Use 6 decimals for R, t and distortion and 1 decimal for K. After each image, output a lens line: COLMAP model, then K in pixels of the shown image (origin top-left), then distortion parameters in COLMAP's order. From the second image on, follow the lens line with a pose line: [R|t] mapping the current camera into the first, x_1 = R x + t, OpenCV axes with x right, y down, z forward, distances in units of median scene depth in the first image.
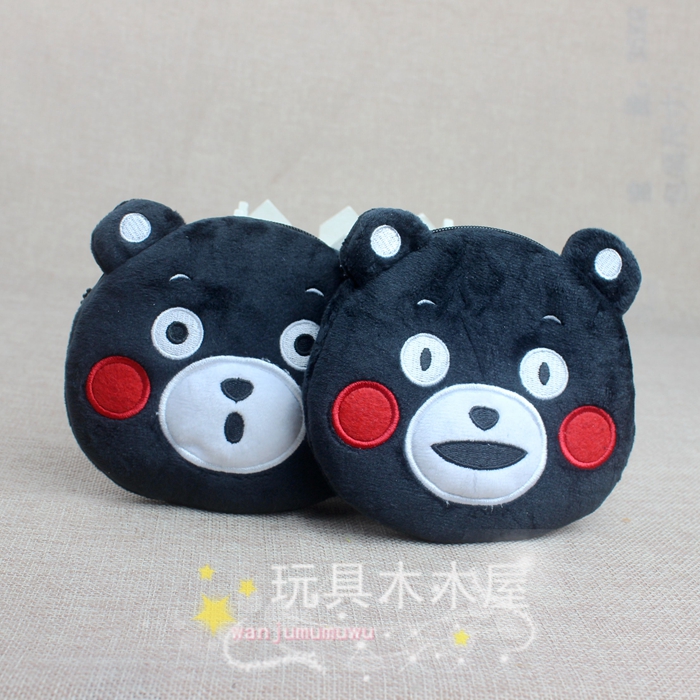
lens RADIAL K [[1000.2, 0, 378.7], [0, 1000.2, 351.9], [0, 0, 1]] dist [-0.120721, 0.112913]
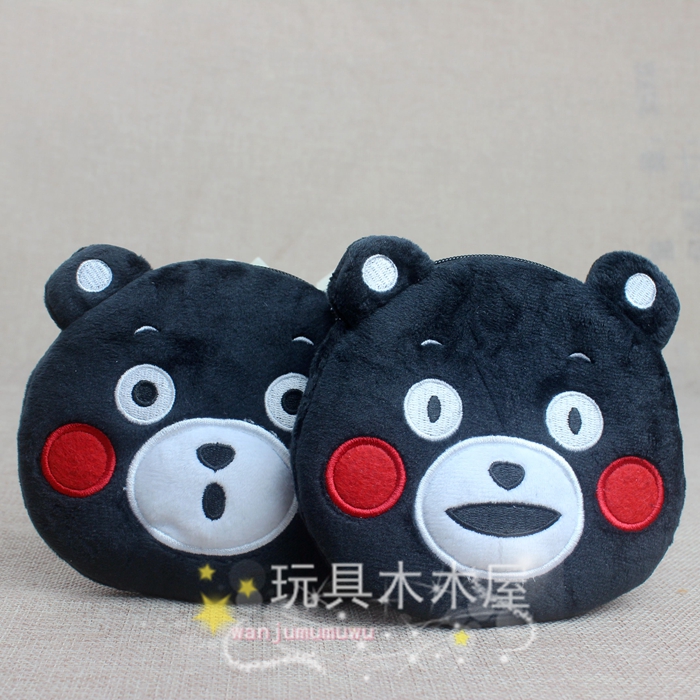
lens RADIAL K [[1000.2, 0, 378.7], [0, 1000.2, 351.9], [0, 0, 1]] dist [-0.120721, 0.112913]
pose [[0.998509, -0.050154, -0.021528, 0.020065], [0.047881, 0.994270, -0.095572, 0.036691], [0.026198, 0.094399, 0.995190, 0.144288]]
